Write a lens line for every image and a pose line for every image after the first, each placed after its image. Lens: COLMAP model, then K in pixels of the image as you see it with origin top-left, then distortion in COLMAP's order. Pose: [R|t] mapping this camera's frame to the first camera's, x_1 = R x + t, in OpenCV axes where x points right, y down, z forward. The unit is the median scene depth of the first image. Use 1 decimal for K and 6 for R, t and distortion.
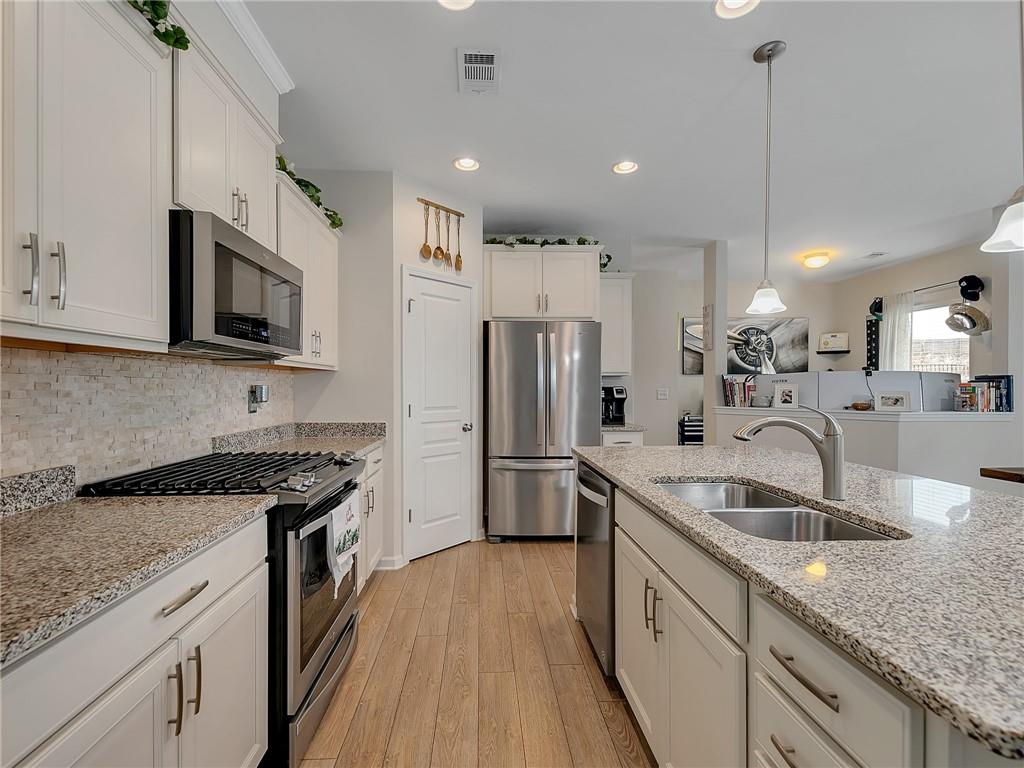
lens RADIAL K [[475.0, 0, 510.9], [0, 475.0, 387.2], [0, 0, 1]] dist [0.002044, 0.000077]
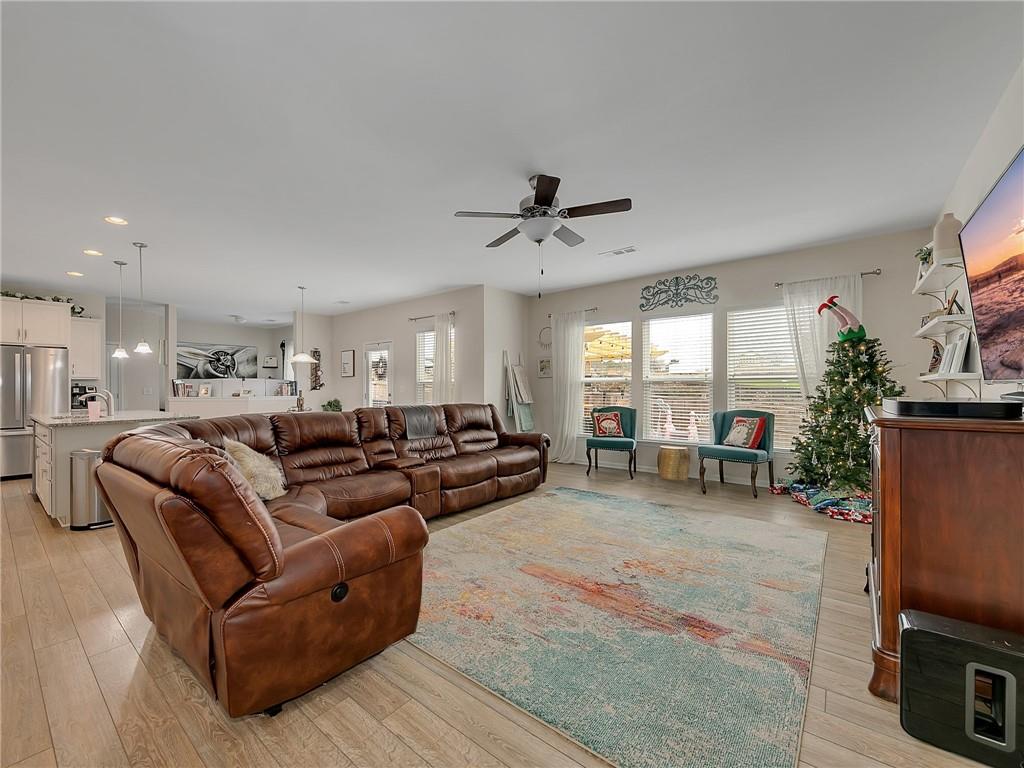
lens RADIAL K [[408.7, 0, 469.5], [0, 408.7, 390.6], [0, 0, 1]] dist [-0.000700, -0.000363]
pose [[0.676082, -0.008877, 0.736773, 0.041178], [0.005779, 0.999961, 0.006745, 0.008417], [-0.736804, -0.000302, 0.676106, -0.607795]]
